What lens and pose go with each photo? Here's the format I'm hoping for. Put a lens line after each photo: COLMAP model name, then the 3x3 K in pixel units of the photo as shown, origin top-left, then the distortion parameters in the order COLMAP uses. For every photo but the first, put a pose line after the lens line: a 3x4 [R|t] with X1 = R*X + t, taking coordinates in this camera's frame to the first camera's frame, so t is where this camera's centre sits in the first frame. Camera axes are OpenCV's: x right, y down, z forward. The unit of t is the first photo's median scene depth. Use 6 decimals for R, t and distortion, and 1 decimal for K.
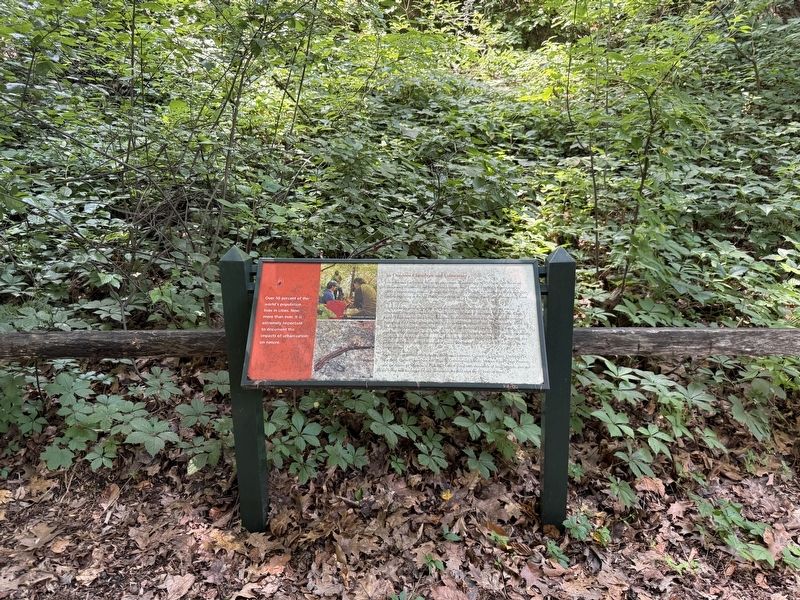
lens RADIAL K [[555.1, 0, 404.0], [0, 555.1, 299.9], [0, 0, 1]] dist [0.045174, -0.059758]
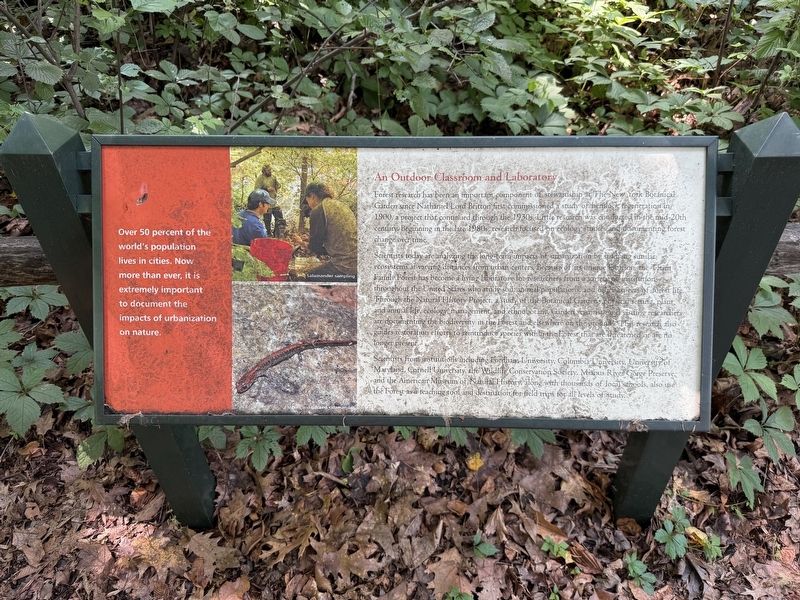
lens RADIAL K [[555.1, 0, 404.0], [0, 555.1, 299.9], [0, 0, 1]] dist [0.045174, -0.059758]
pose [[0.999920, -0.012472, 0.002209, -0.011267], [0.010272, 0.900525, 0.434683, -0.142469], [-0.007410, -0.434625, 0.900581, 0.518427]]
